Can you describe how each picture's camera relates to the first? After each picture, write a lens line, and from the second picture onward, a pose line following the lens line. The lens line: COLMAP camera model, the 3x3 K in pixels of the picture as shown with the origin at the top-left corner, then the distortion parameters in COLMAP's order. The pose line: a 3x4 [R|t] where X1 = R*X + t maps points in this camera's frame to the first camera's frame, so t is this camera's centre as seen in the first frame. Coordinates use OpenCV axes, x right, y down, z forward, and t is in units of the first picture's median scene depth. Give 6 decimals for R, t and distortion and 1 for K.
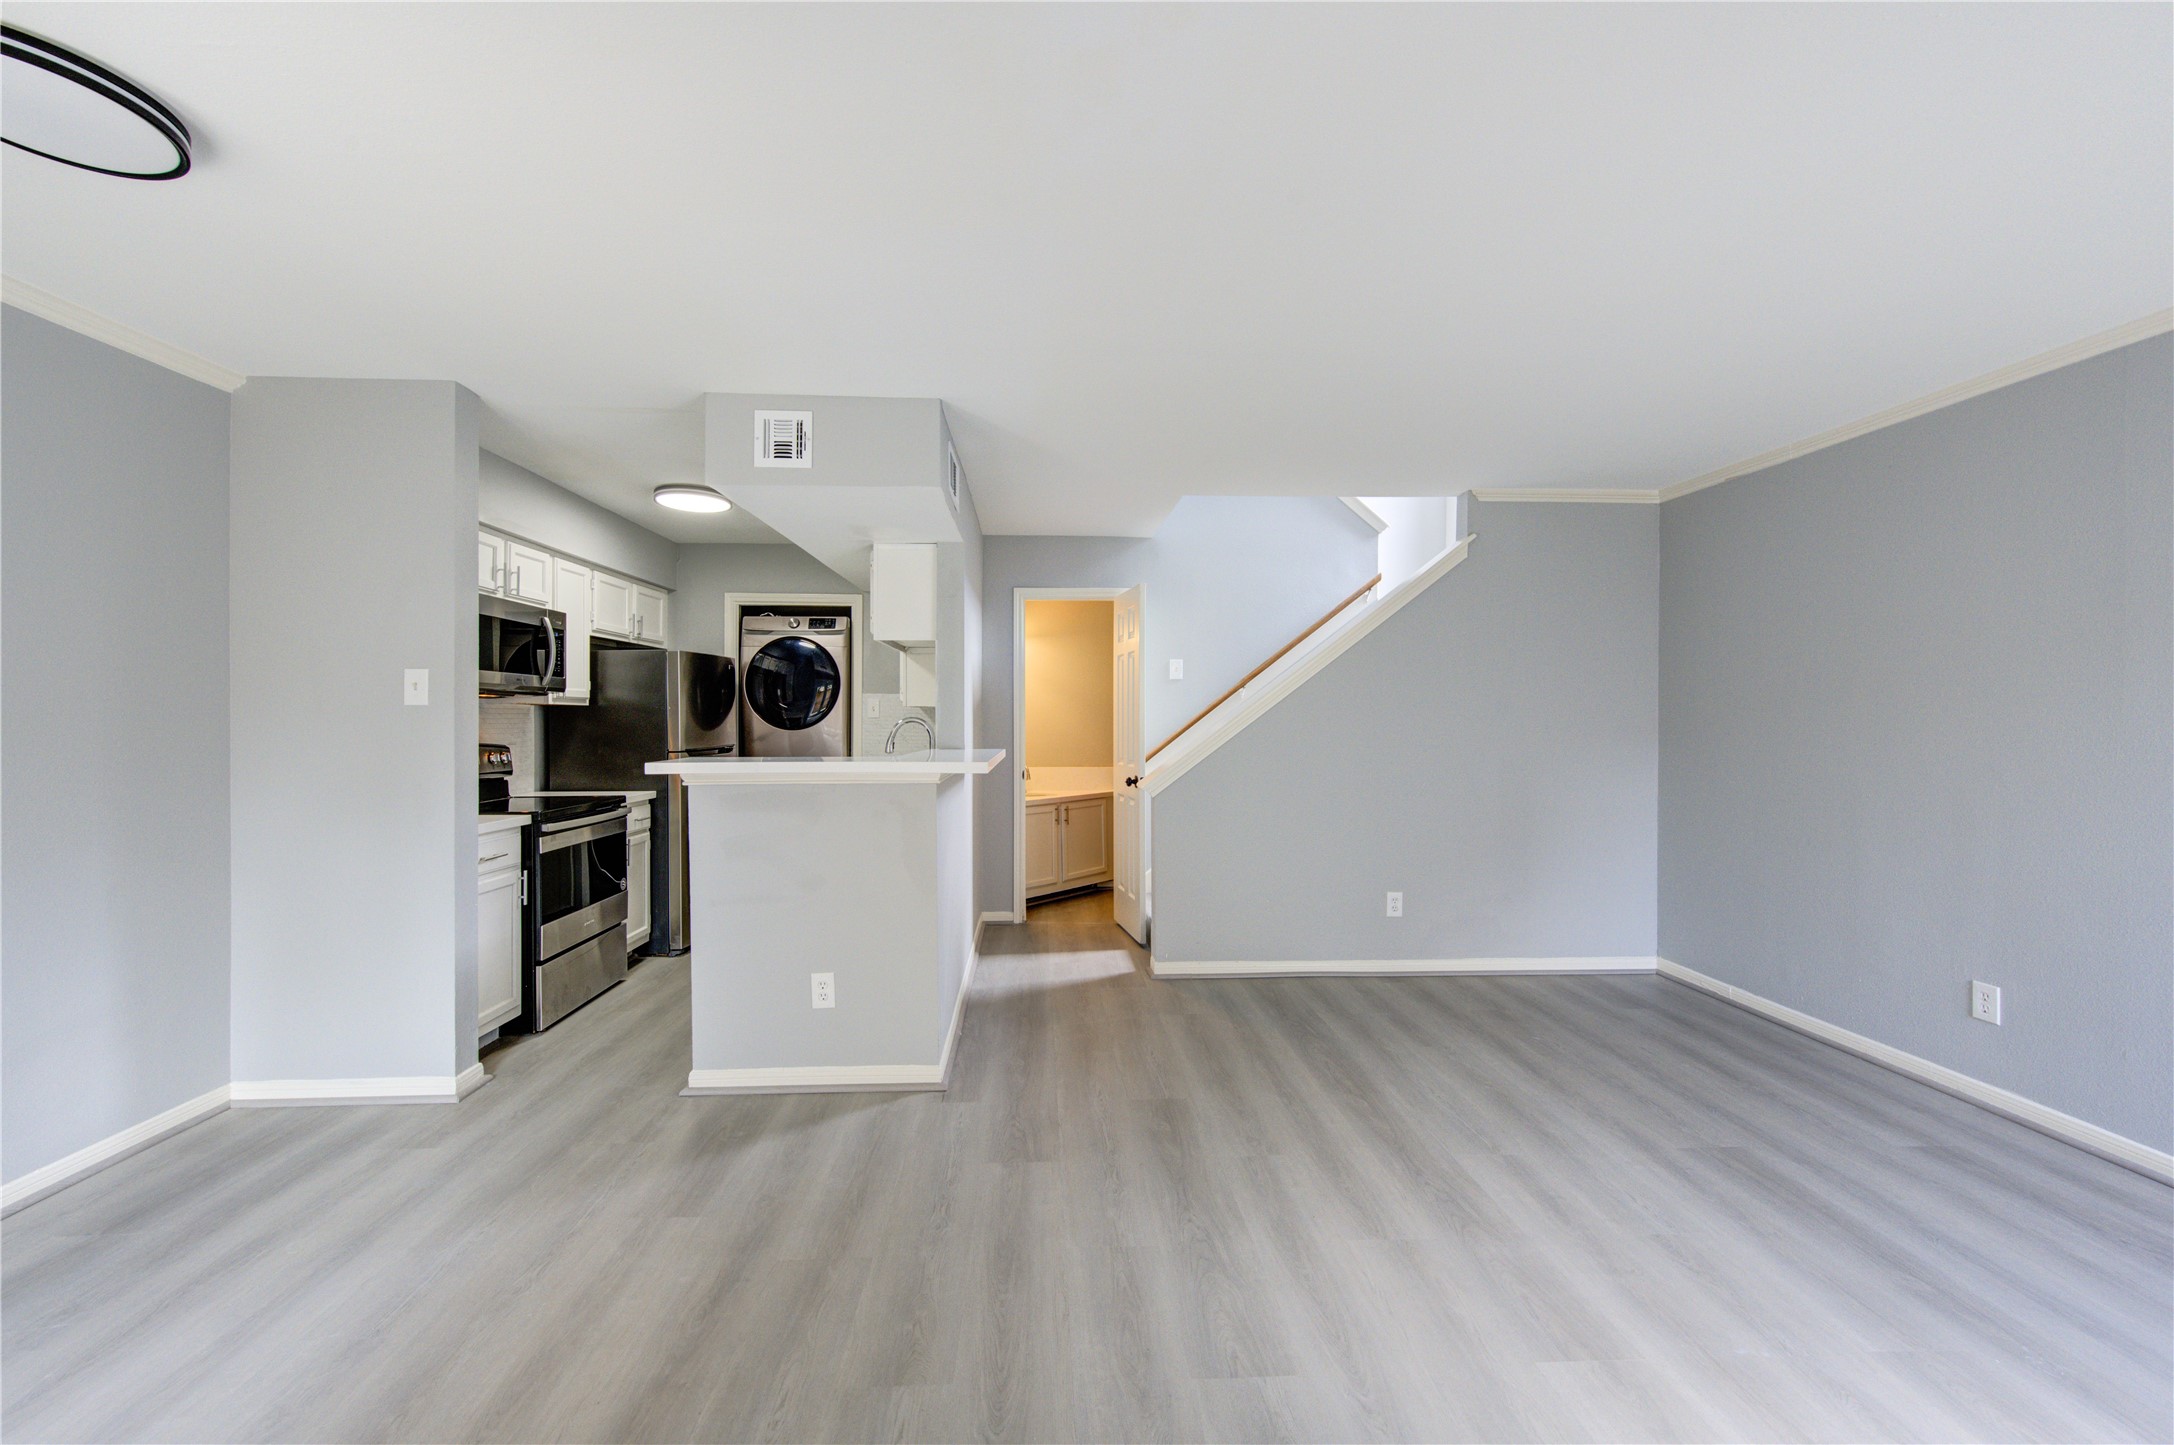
lens RADIAL K [[853.2, 0, 1085.0], [0, 853.2, 717.4], [0, 0, 1]] dist [0.000630, -0.000064]
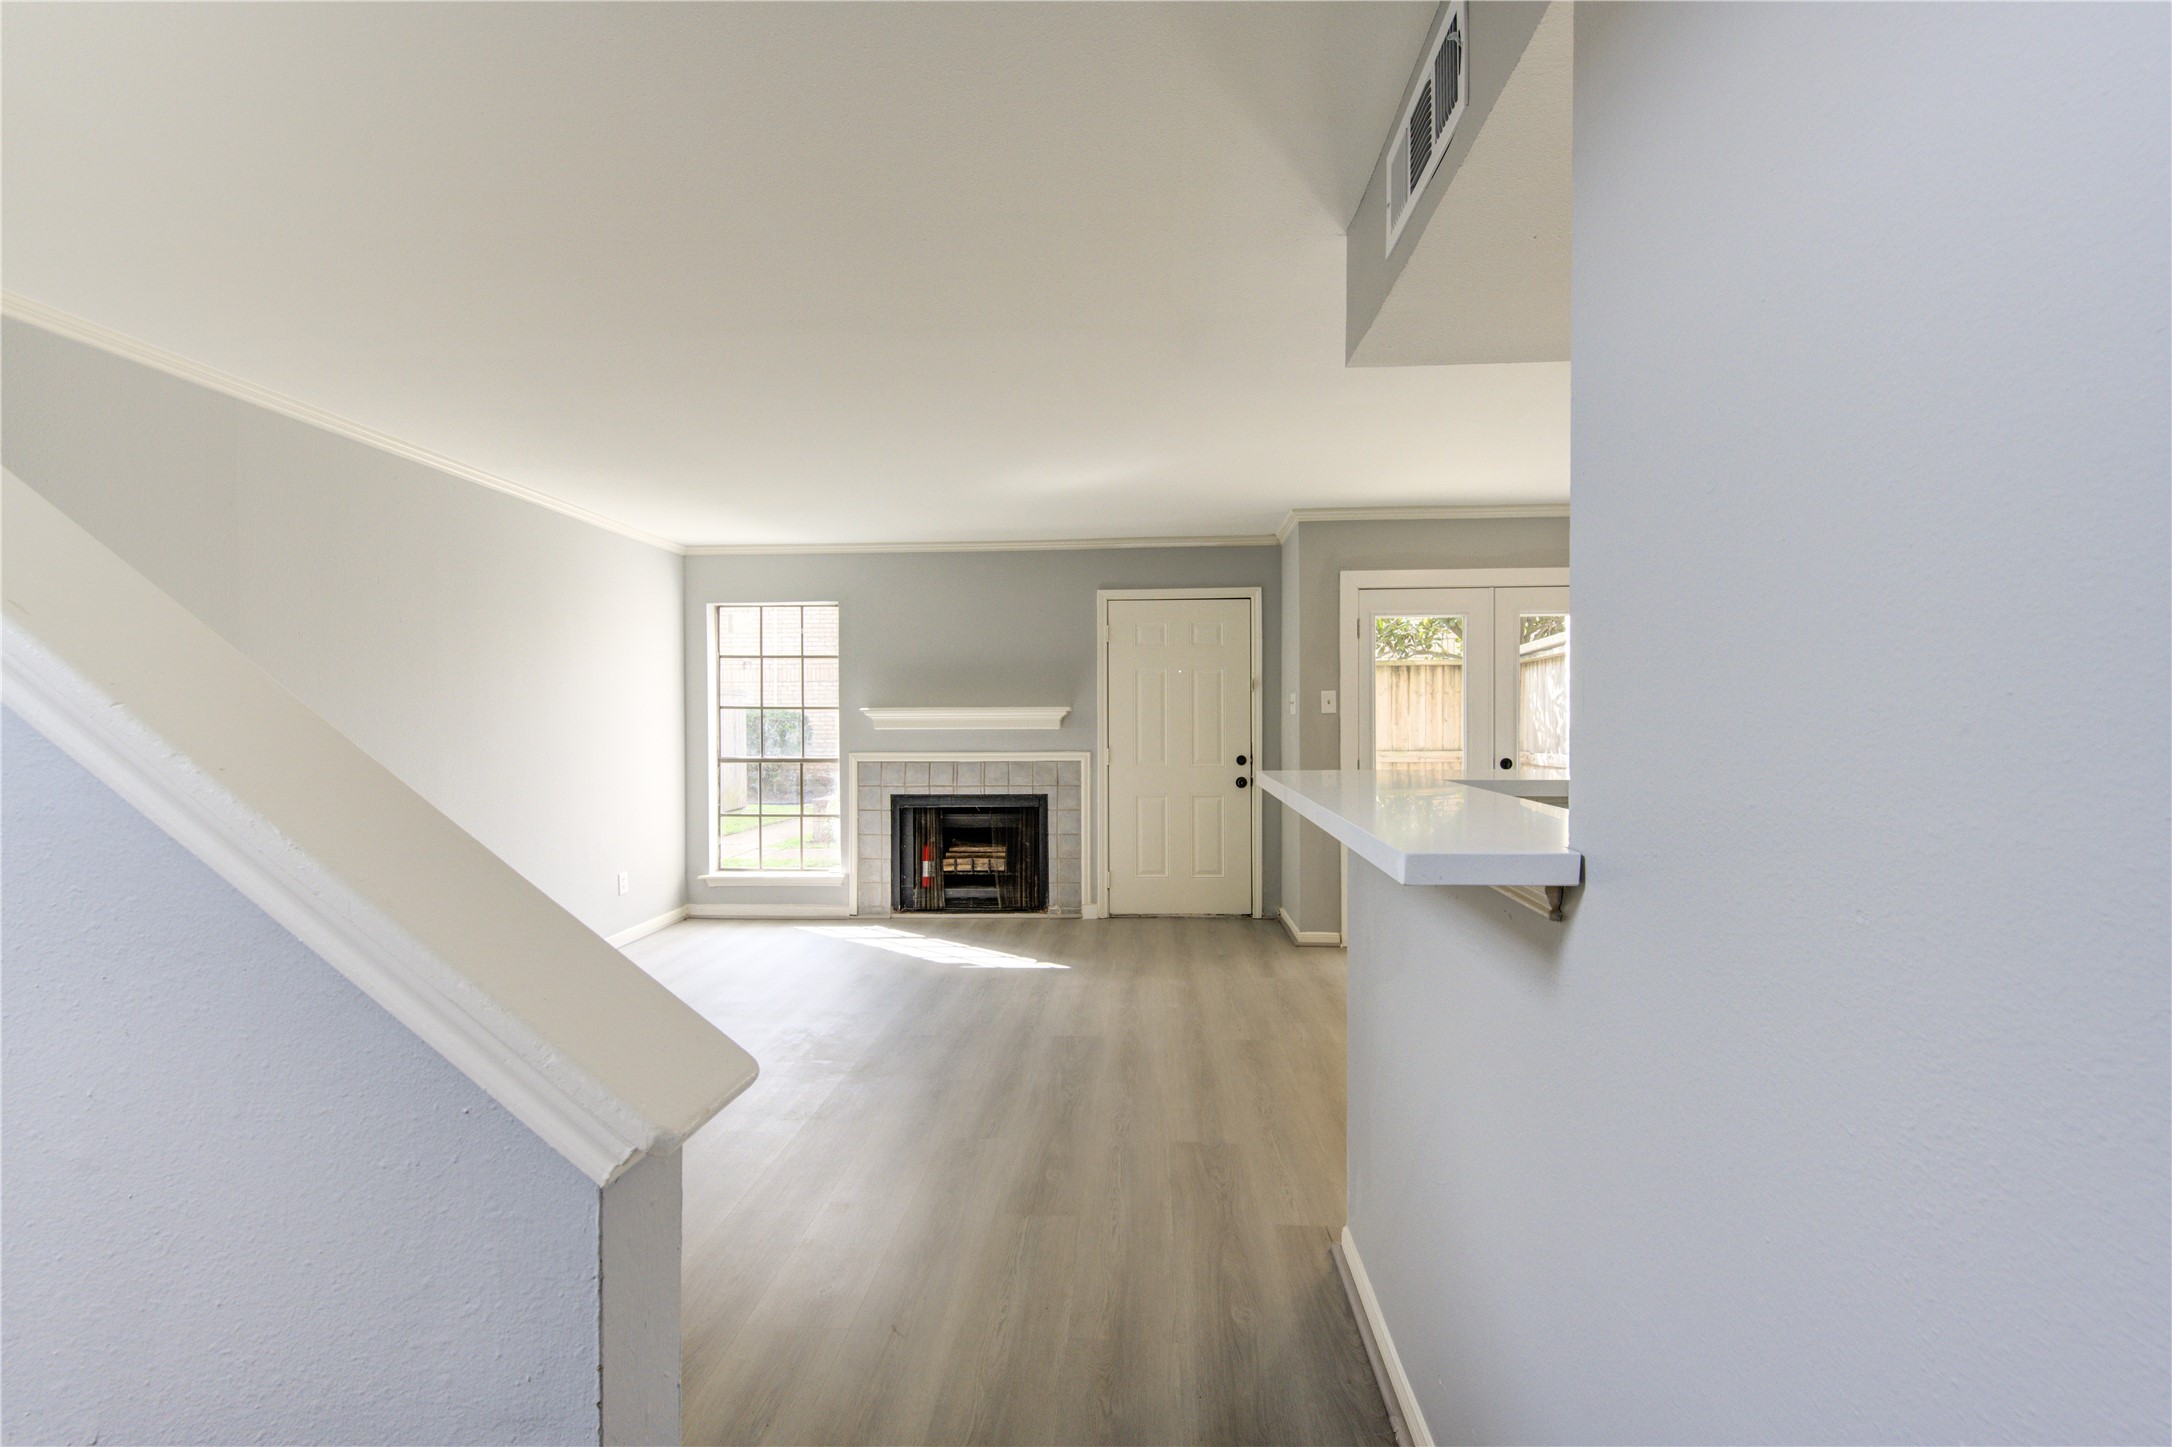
lens RADIAL K [[854.7, 0, 1092.3], [0, 854.7, 731.7], [0, 0, 1]] dist [0.007709, -0.000047]
pose [[-0.992851, 0.005570, 0.119234, -0.044537], [0.007285, 0.999876, 0.013950, 0.003666], [-0.119141, 0.014719, -0.992768, 1.436394]]
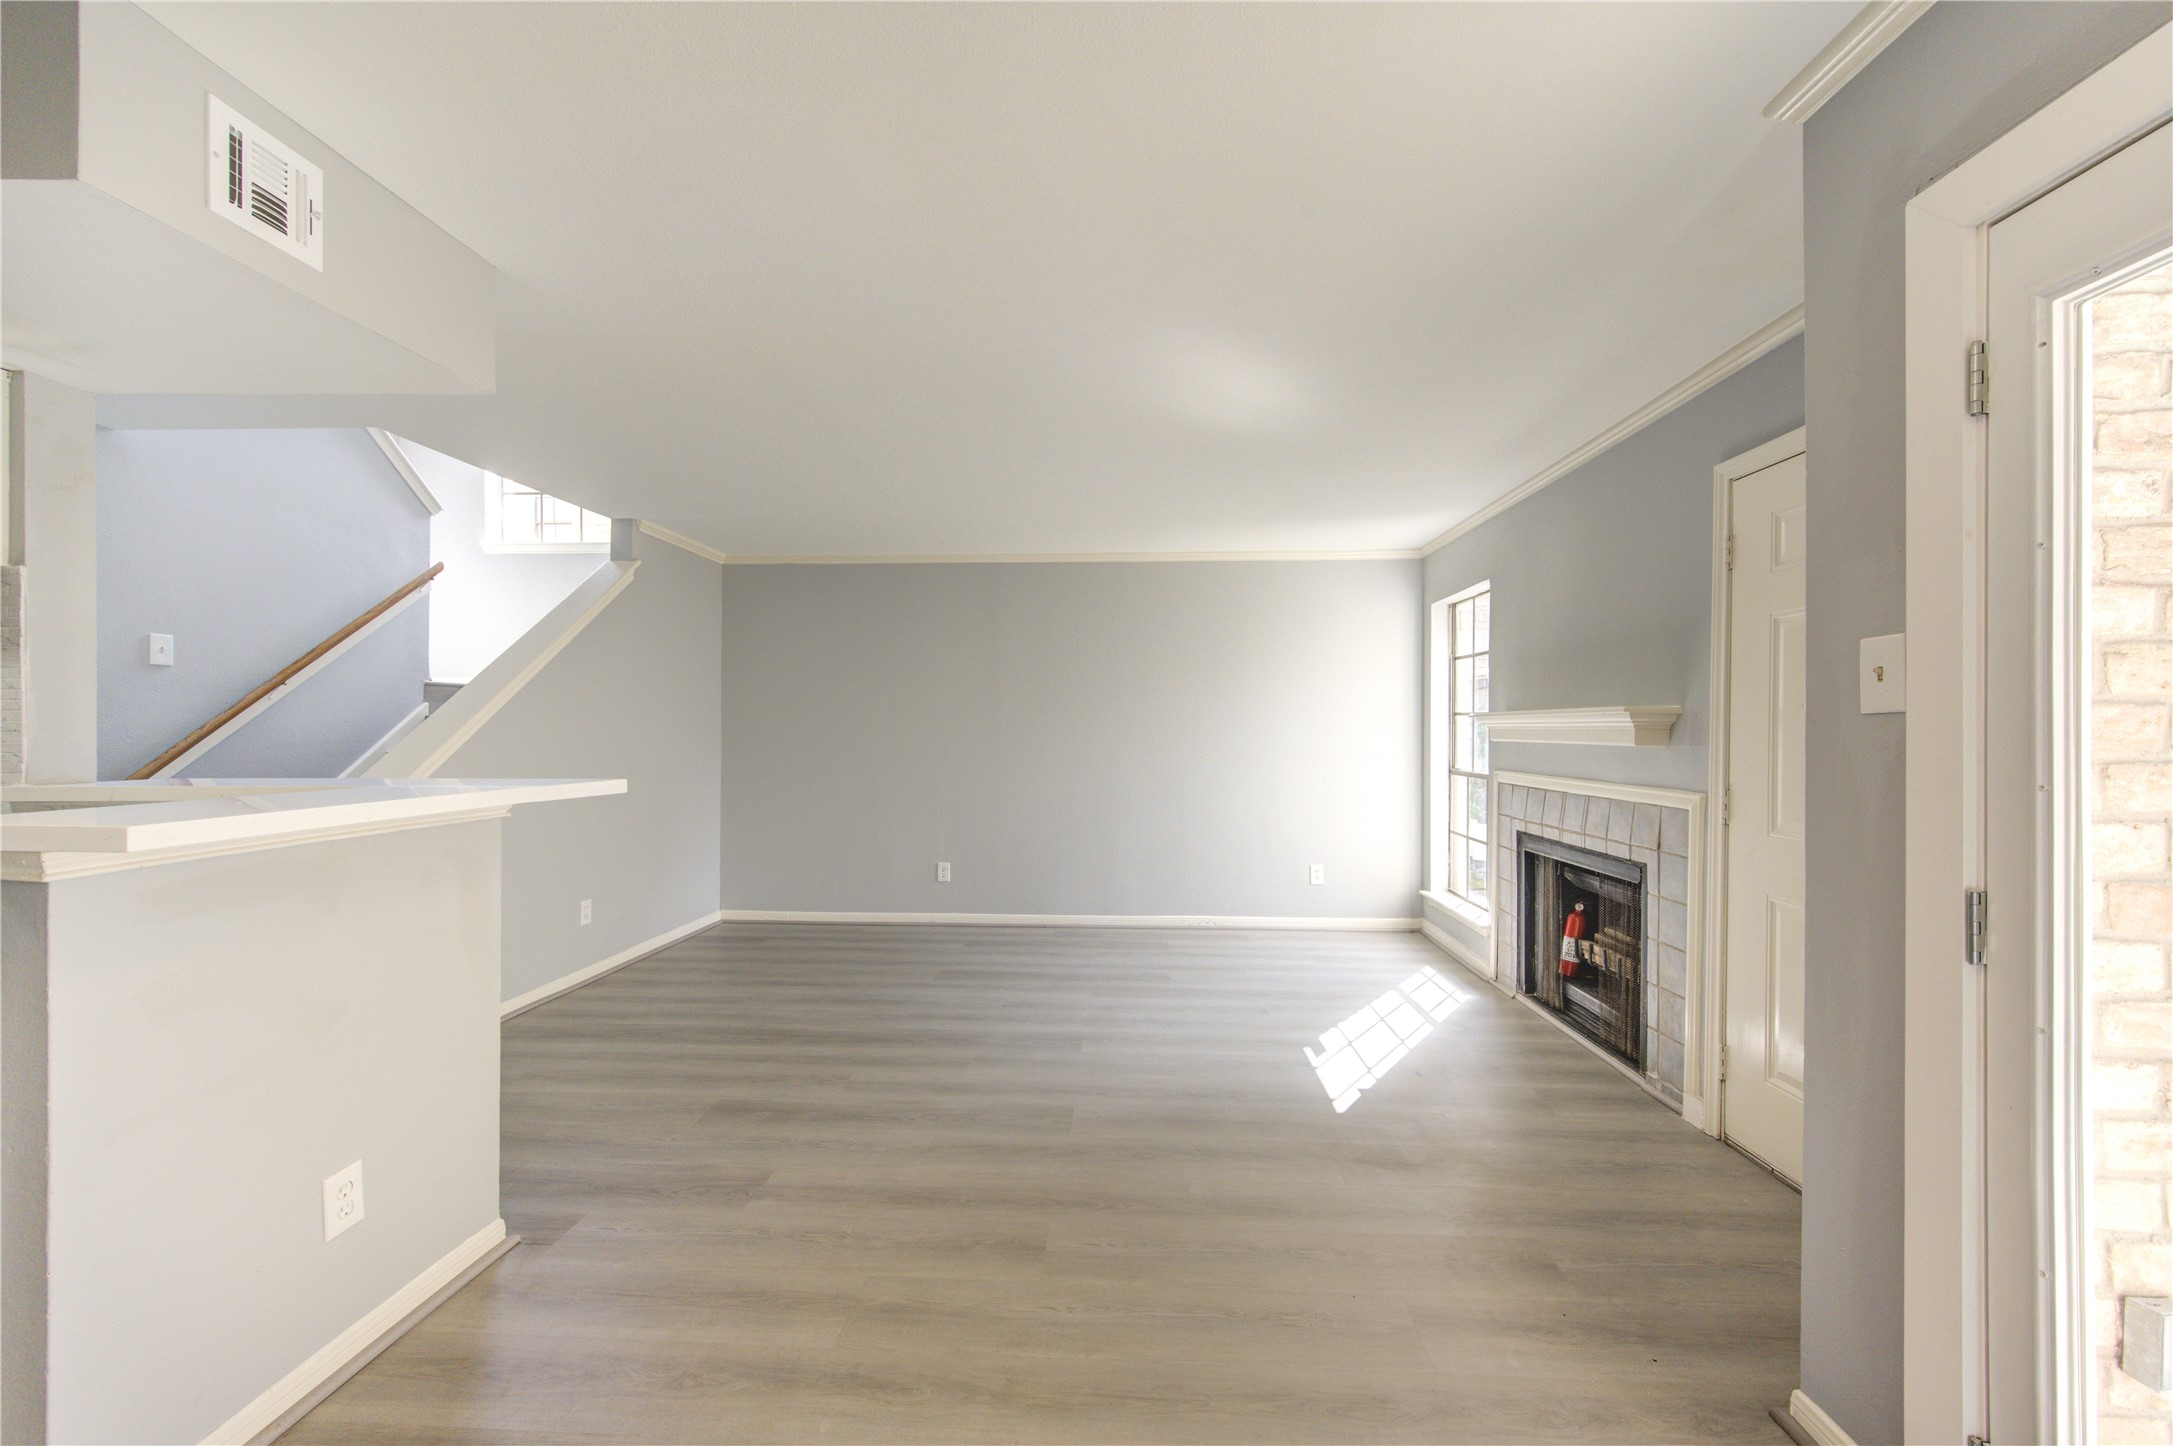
lens RADIAL K [[839.7, 0, 1077.6], [0, 839.7, 729.3], [0, 0, 1]] dist [-0.001478, -0.000481]
pose [[0.119963, 0.000722, 0.992778, -0.678039], [-0.001259, 0.999999, -0.000575, 0.004650], [-0.992778, -0.001181, 0.119964, 0.376586]]
